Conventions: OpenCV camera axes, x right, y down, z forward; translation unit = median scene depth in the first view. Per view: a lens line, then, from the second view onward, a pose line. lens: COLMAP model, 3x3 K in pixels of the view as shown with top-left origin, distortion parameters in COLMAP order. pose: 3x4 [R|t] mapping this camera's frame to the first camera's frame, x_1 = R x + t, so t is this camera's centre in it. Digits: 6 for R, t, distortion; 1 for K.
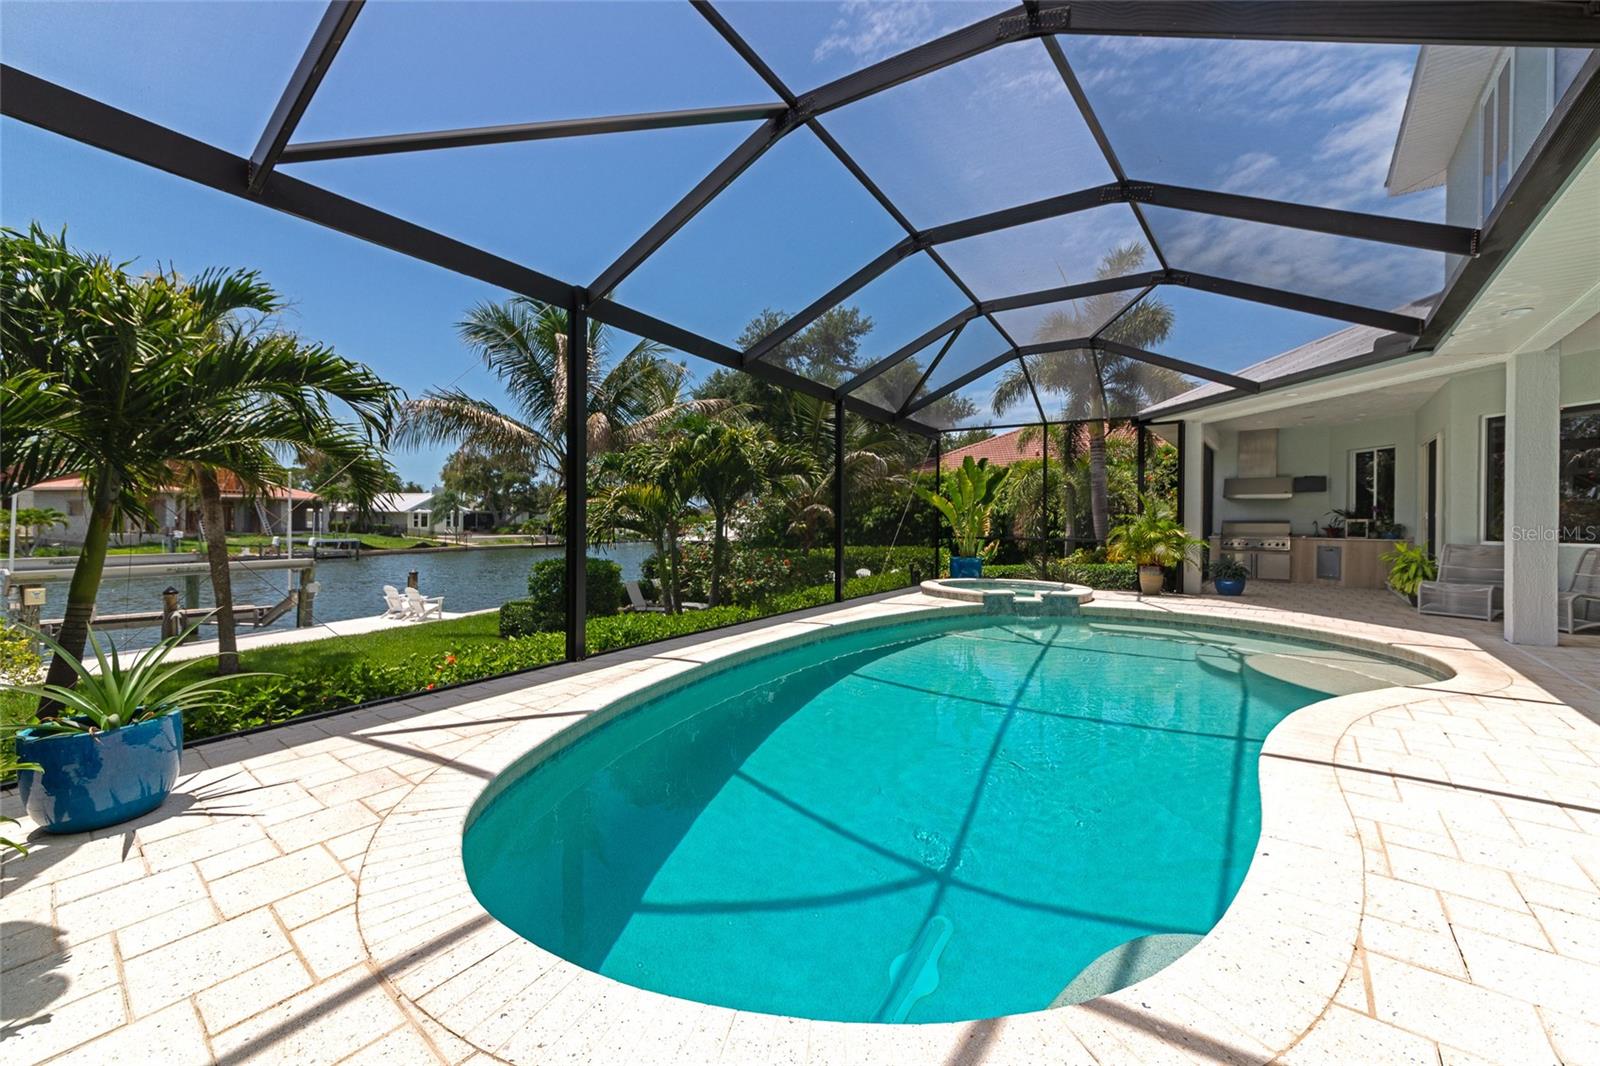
lens RADIAL K [[618.1, 0, 800.0], [0, 618.1, 526.8], [0, 0, 1]] dist [-0.008642, 0.002085]
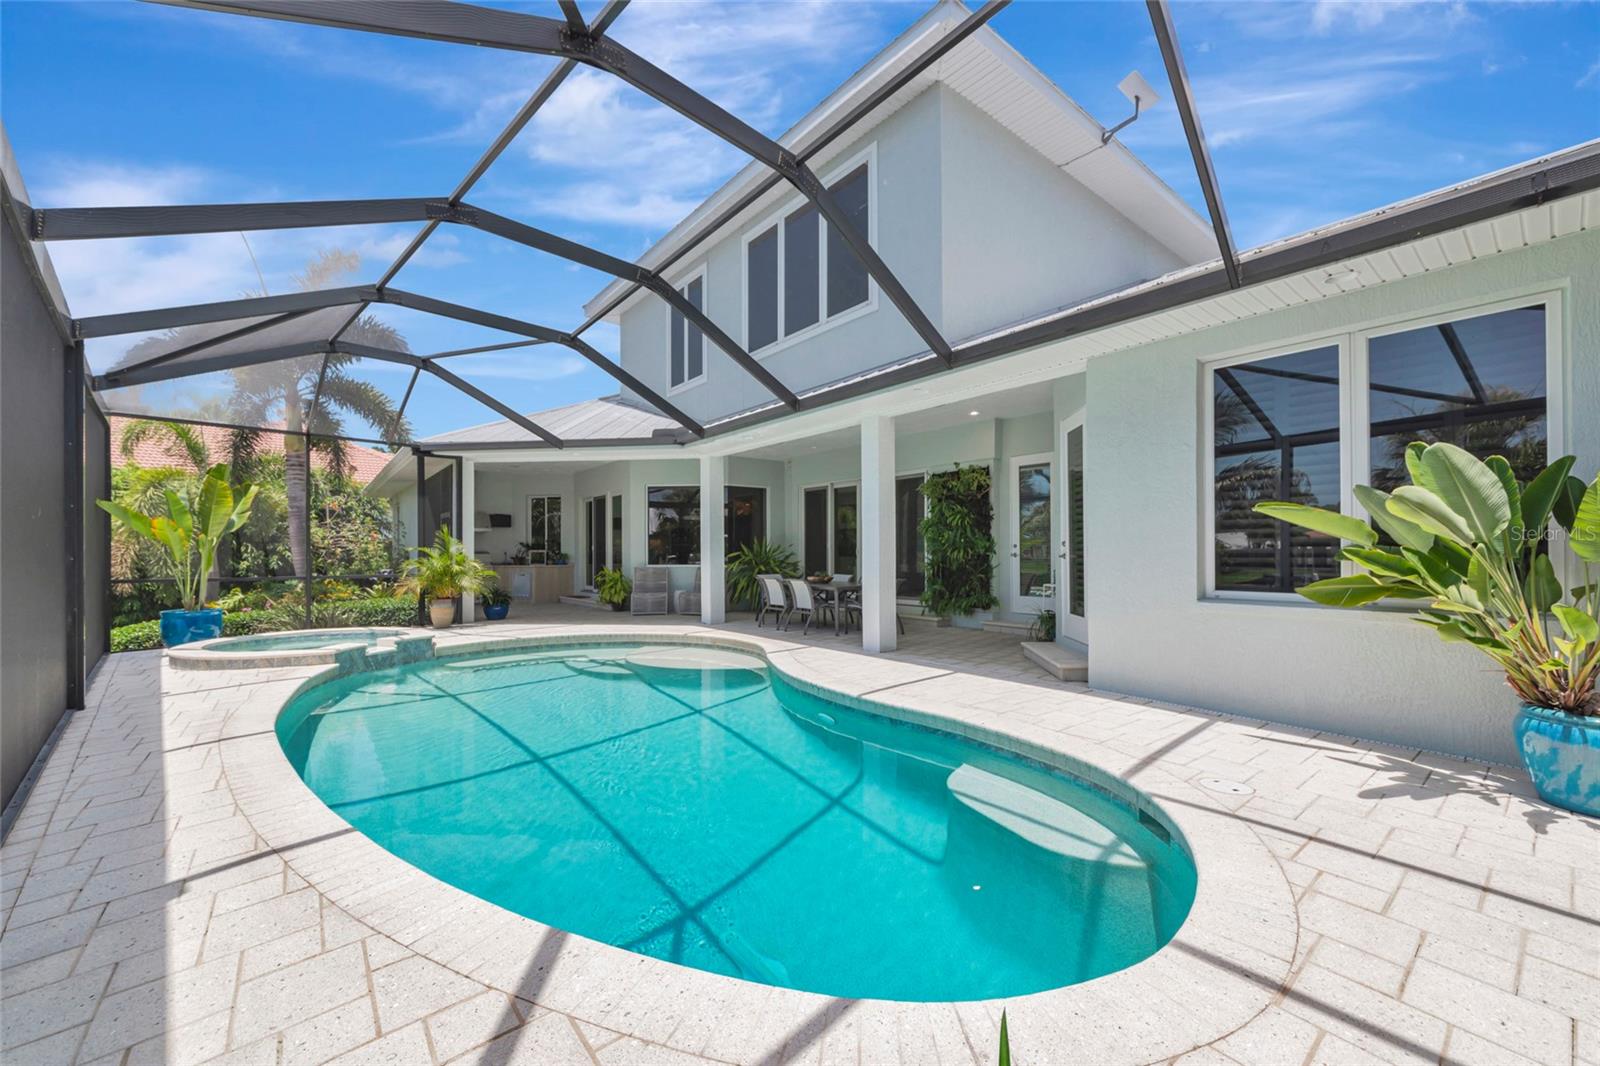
lens RADIAL K [[618.1, 0, 798.0], [0, 618.1, 541.5], [0, 0, 1]] dist [-0.008642, 0.002085]
pose [[0.228767, 0.007786, 0.973450, -0.321365], [0.013063, 0.999853, -0.011067, -0.012873], [-0.973394, 0.015247, 0.228632, 0.259124]]
